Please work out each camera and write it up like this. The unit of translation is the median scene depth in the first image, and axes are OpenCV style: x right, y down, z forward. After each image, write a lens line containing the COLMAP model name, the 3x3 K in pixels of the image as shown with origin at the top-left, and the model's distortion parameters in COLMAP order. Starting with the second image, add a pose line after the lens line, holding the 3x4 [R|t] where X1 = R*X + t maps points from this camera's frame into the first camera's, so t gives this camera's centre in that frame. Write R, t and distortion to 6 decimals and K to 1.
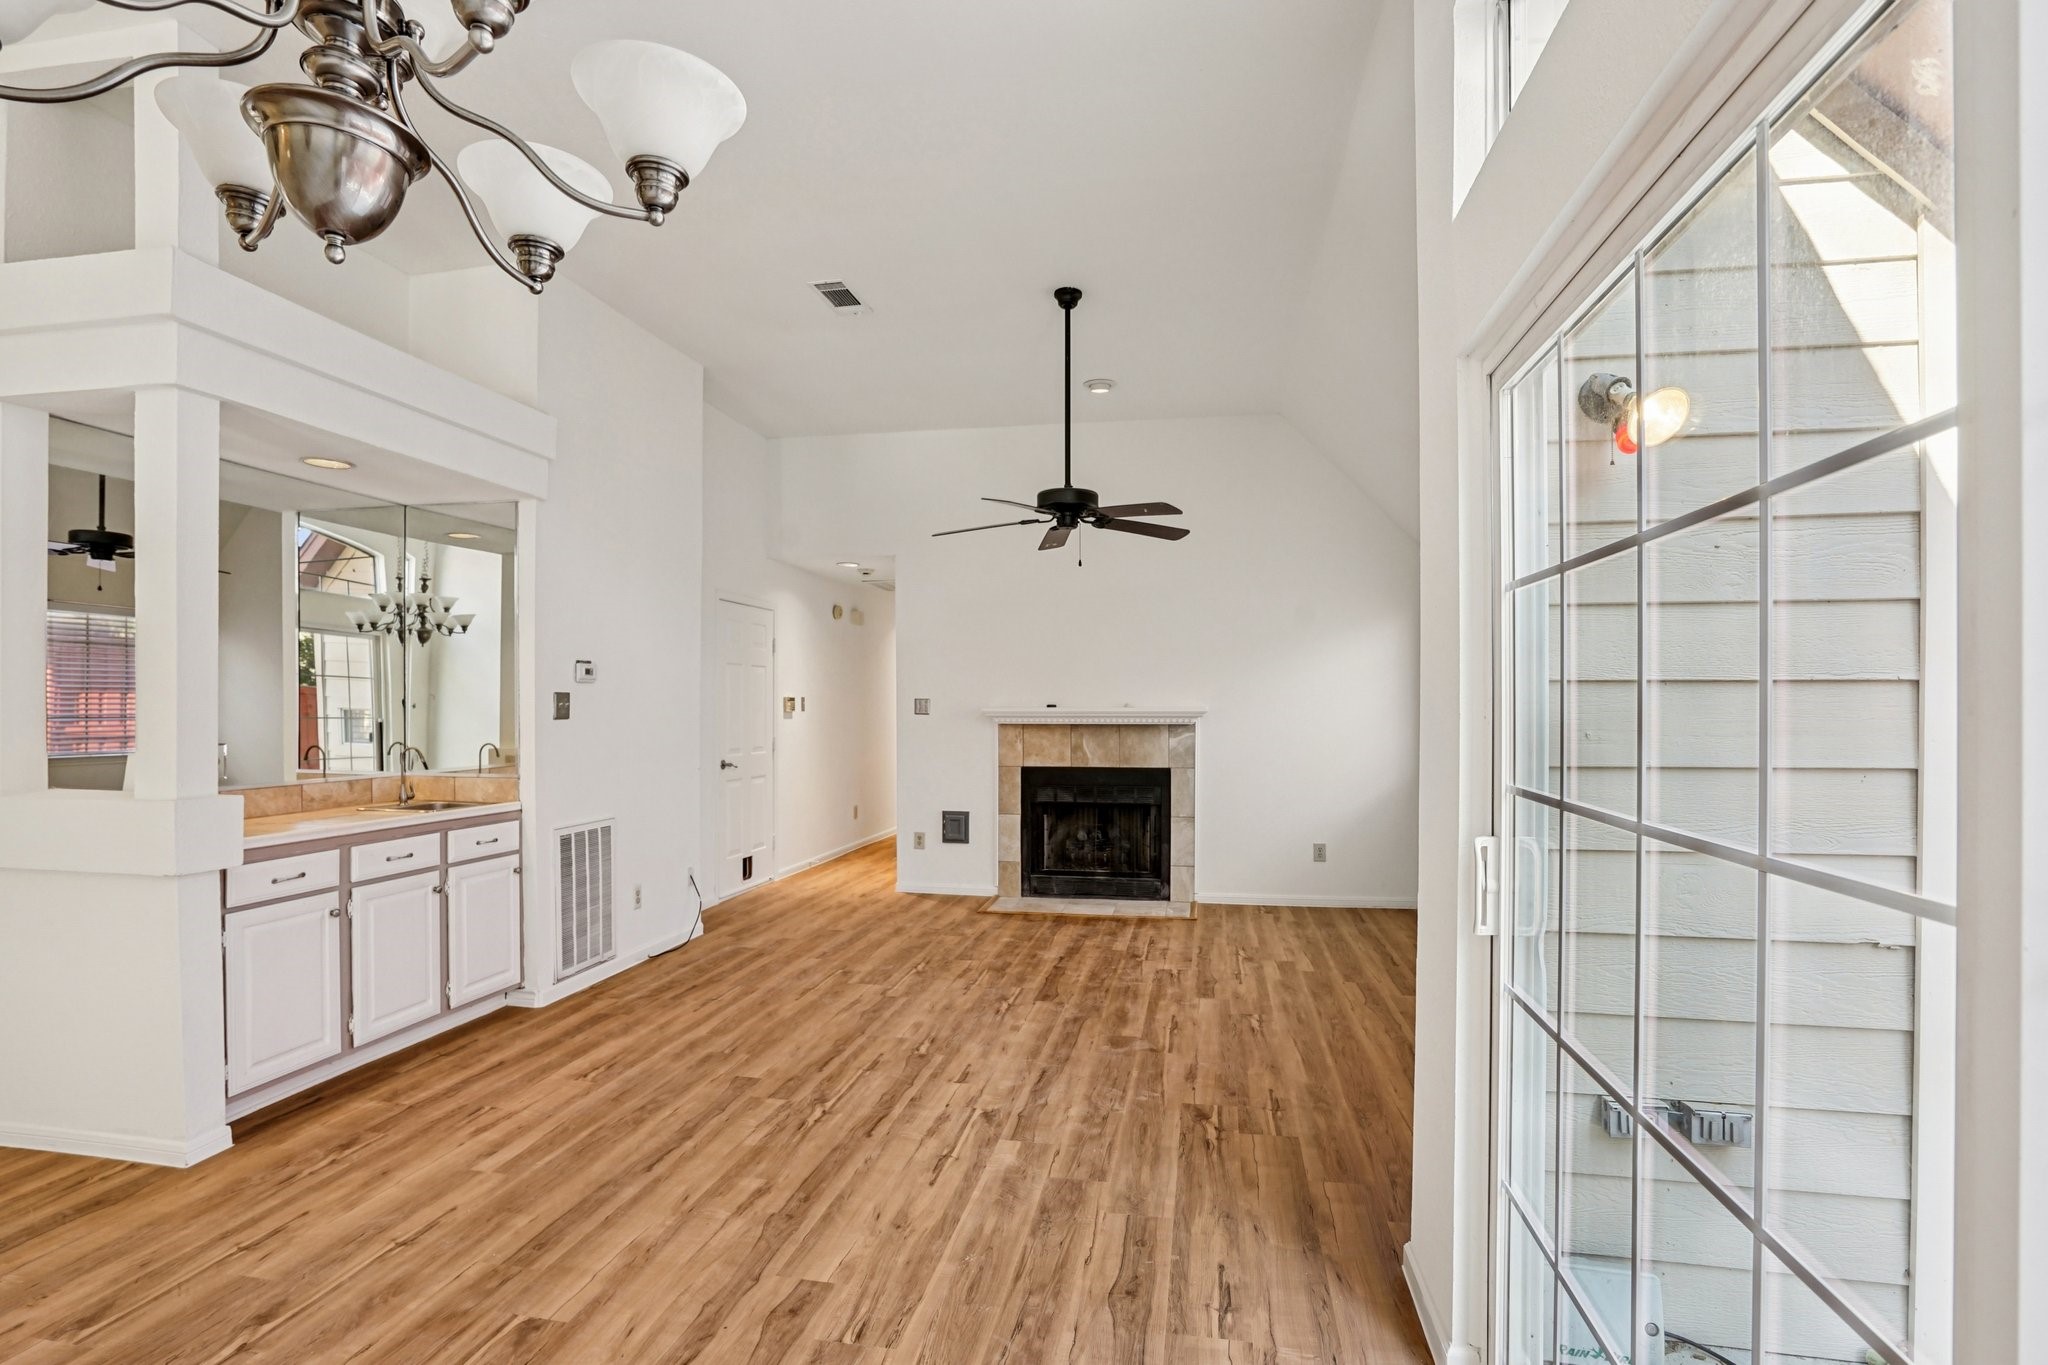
lens RADIAL K [[966.8, 0, 1027.5], [0, 966.8, 711.4], [0, 0, 1]] dist [-0.023833, 0.000524]
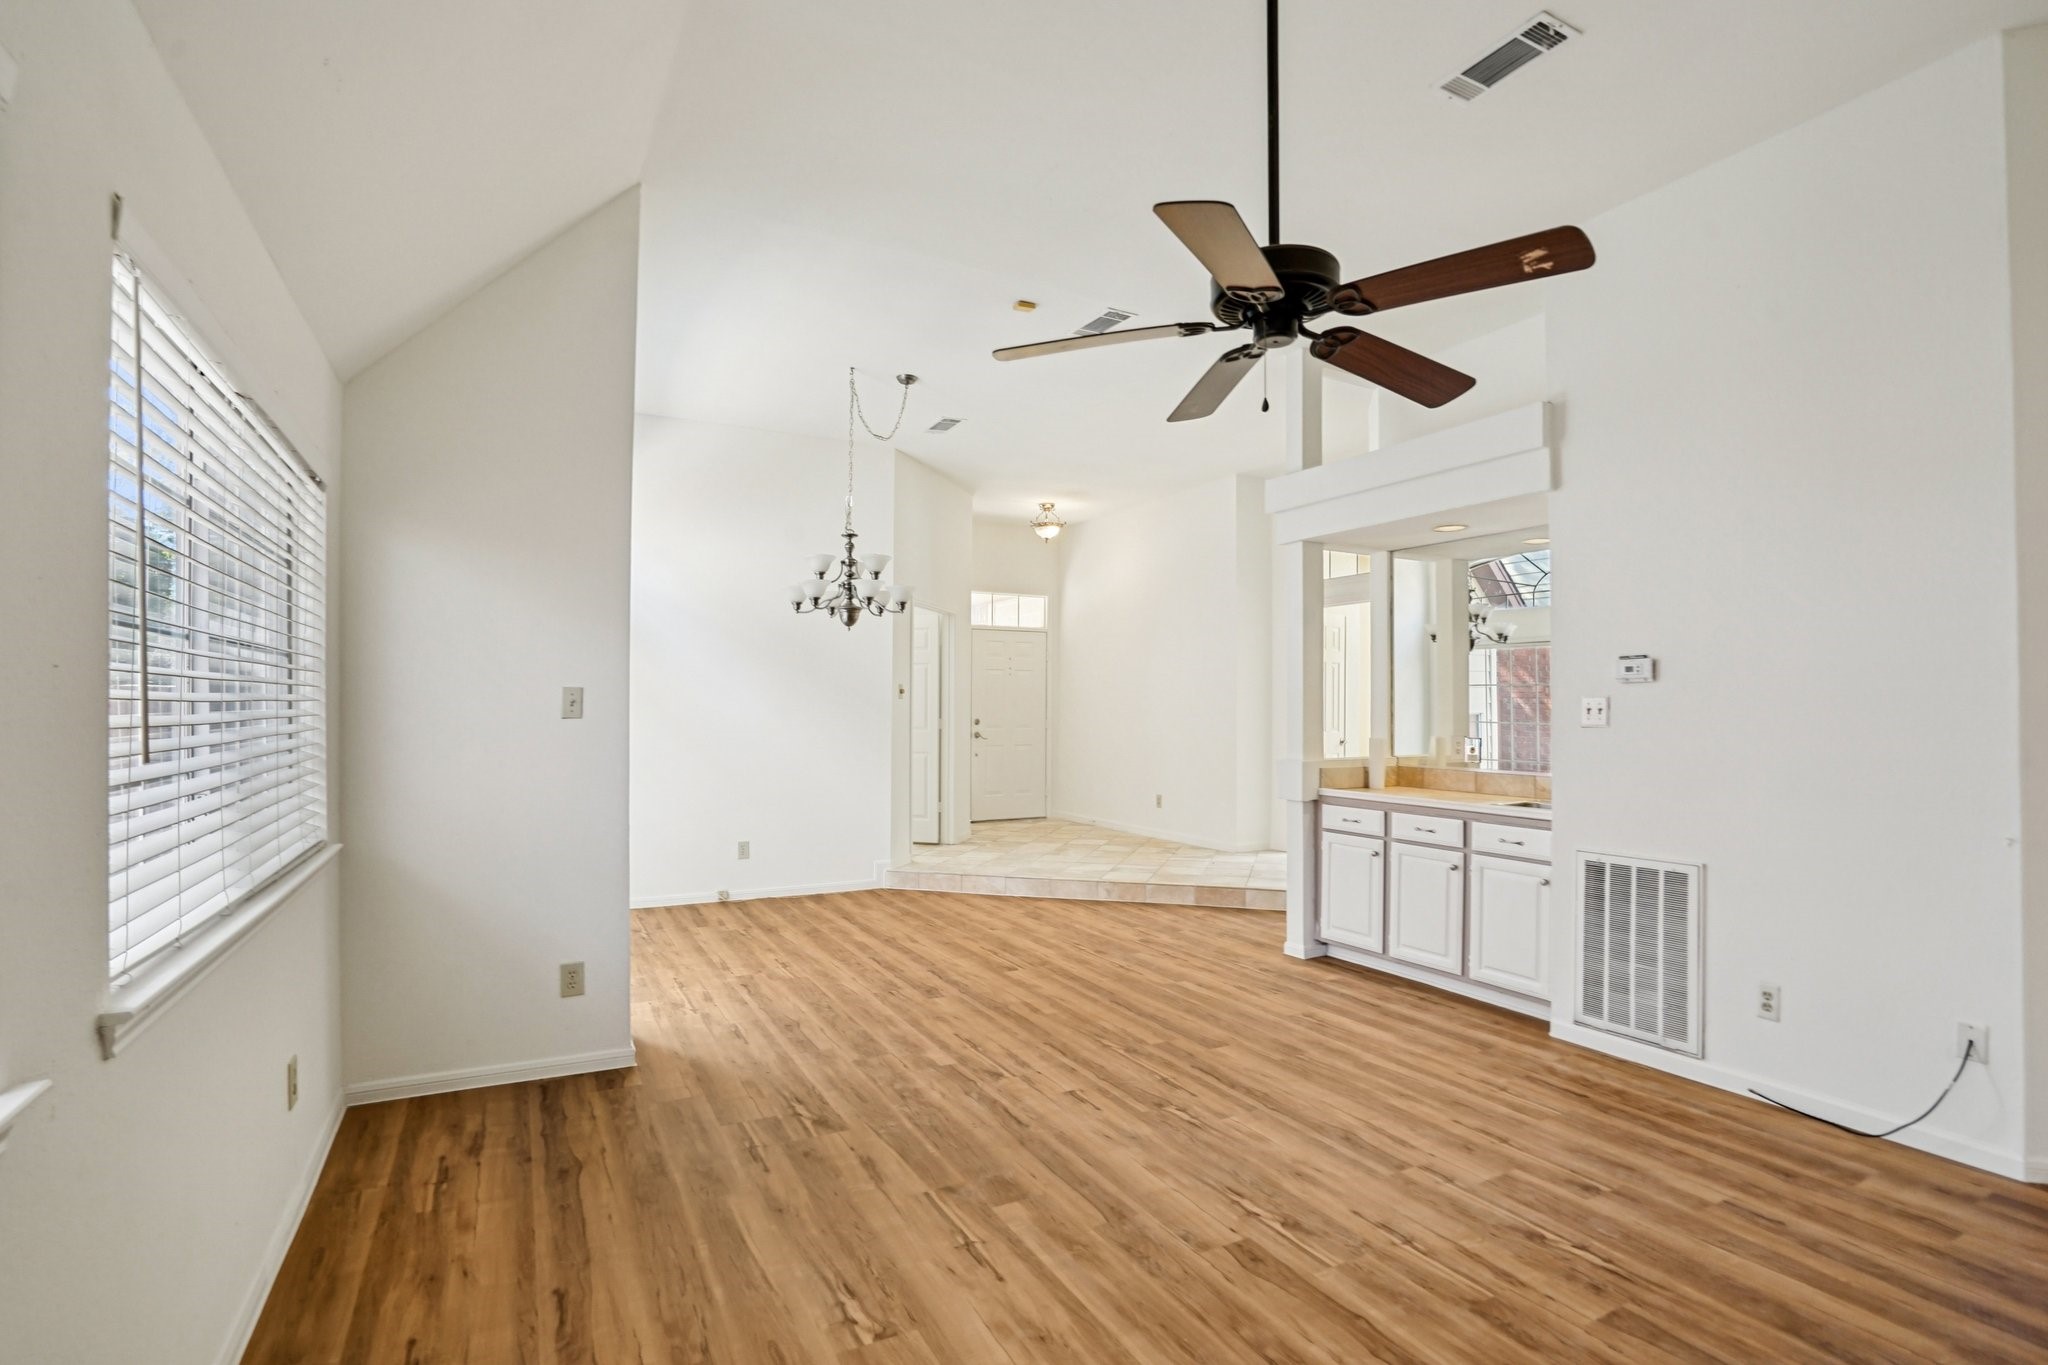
lens RADIAL K [[966.8, 0, 1027.5], [0, 966.8, 711.4], [0, 0, 1]] dist [-0.023833, 0.000524]
pose [[-0.777206, -0.002247, -0.629243, 0.547302], [-0.005486, 0.999980, 0.003205, -0.006687], [0.629223, 0.005943, -0.777202, 1.623919]]
